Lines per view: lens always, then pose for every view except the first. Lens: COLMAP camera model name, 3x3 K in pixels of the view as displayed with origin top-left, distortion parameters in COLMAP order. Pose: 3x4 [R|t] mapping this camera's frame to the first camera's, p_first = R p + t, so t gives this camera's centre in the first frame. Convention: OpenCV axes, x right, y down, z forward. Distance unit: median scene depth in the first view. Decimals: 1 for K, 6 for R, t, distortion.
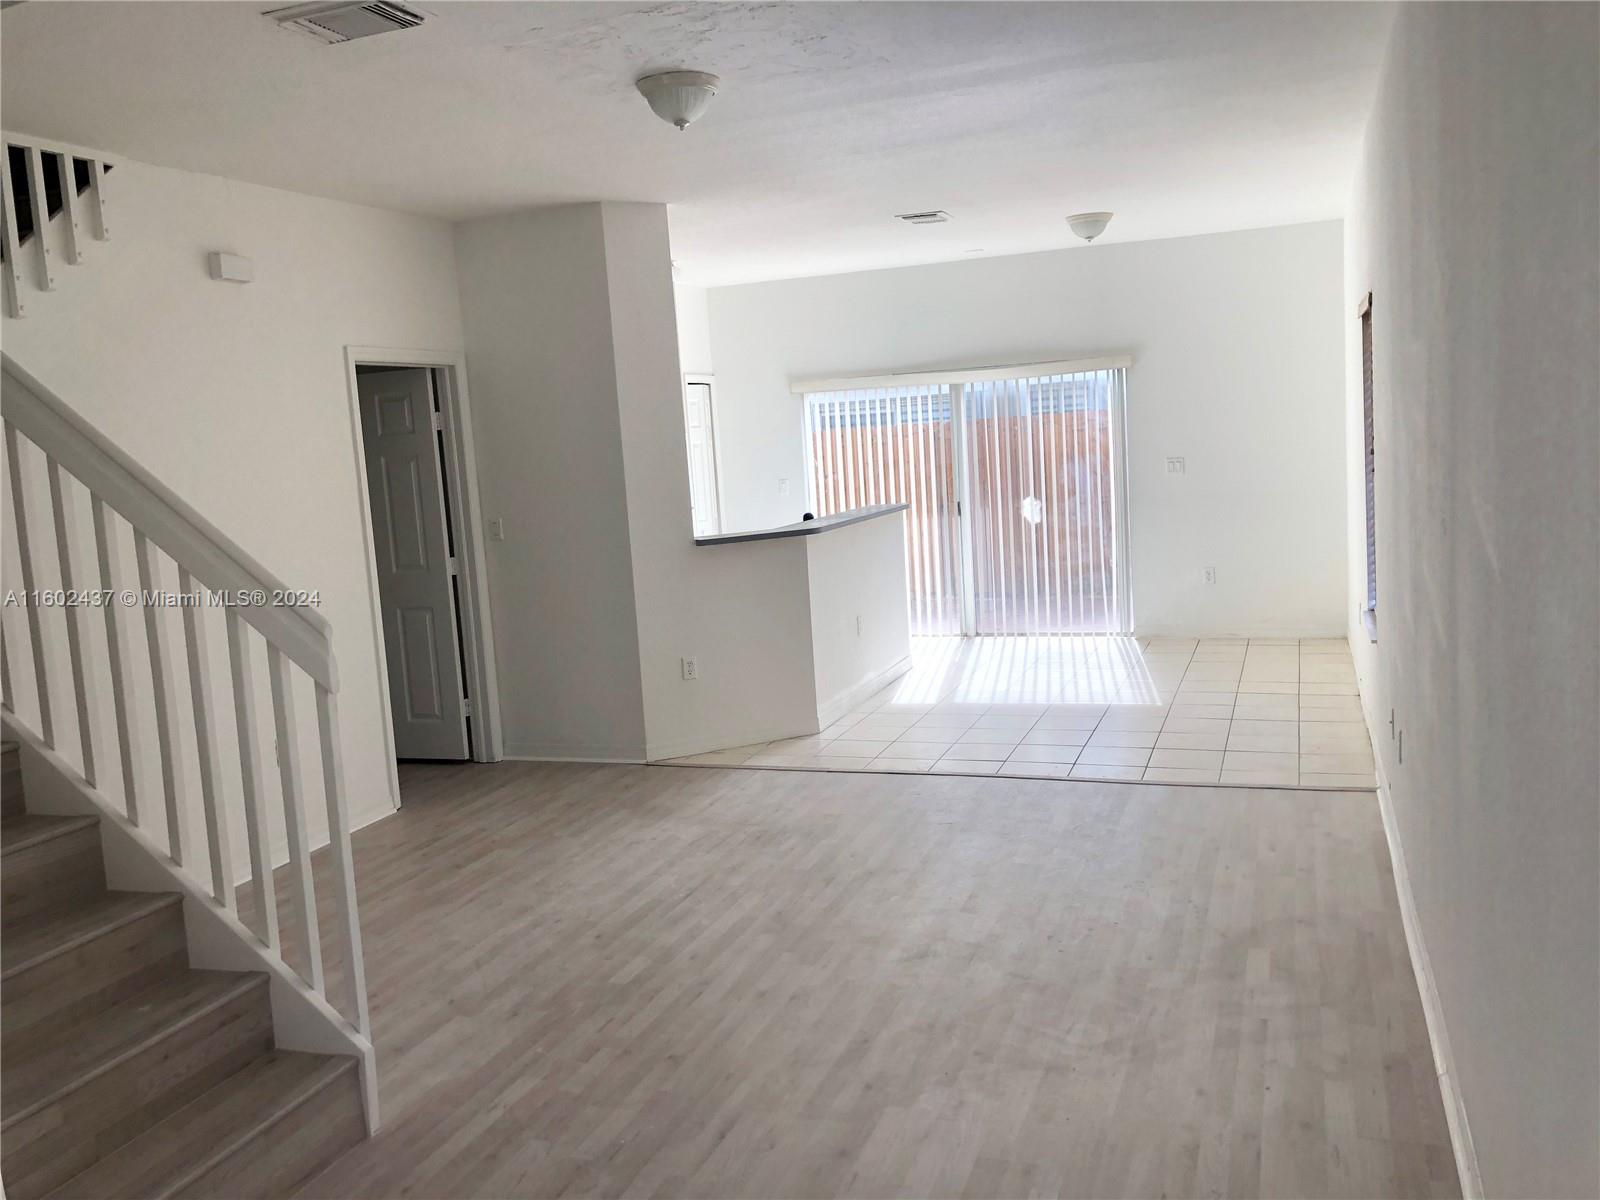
lens RADIAL K [[1320.7, 0, 805.6], [0, 1320.7, 594.8], [0, 0, 1]] dist [0.001937, -0.006451]
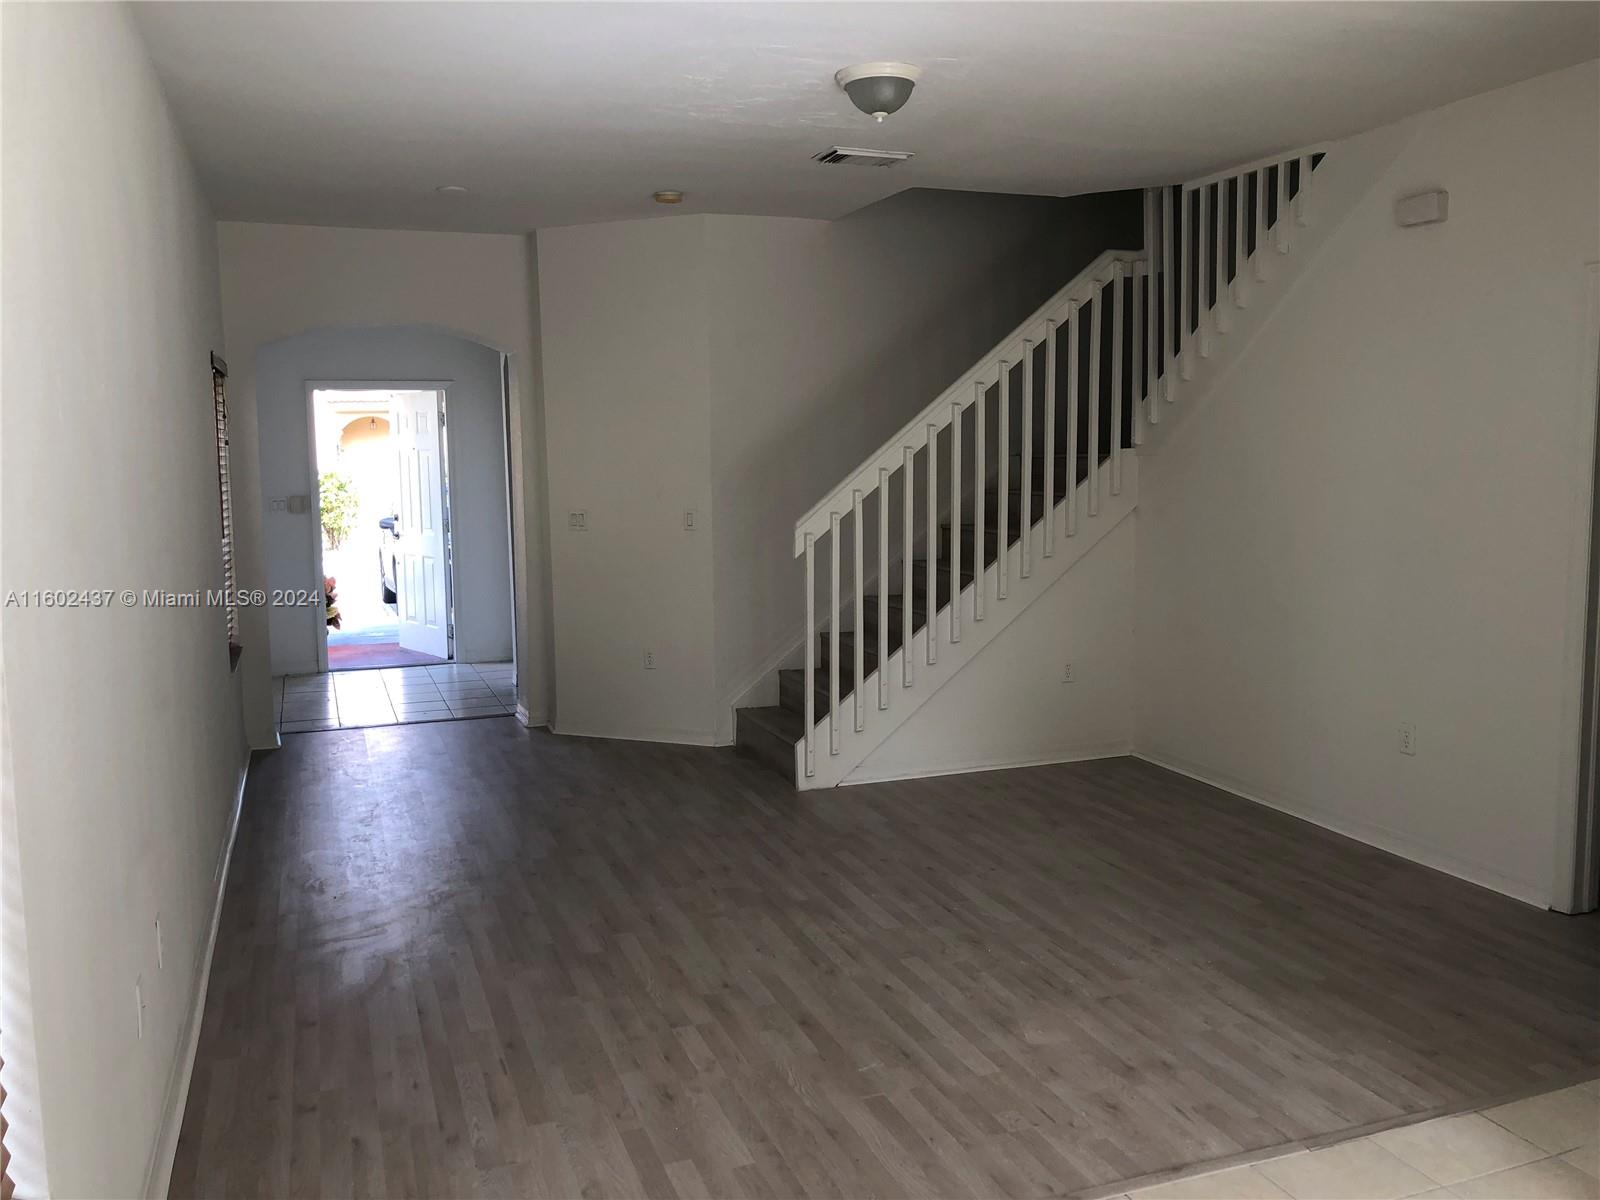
lens RADIAL K [[1320.7, 0, 805.6], [0, 1320.7, 594.8], [0, 0, 1]] dist [0.001937, -0.006451]
pose [[-0.756574, 0.151826, -0.636038, 0.541272], [-0.016868, 0.967817, 0.251089, -0.224009], [0.653690, 0.200696, -0.729664, 1.515490]]
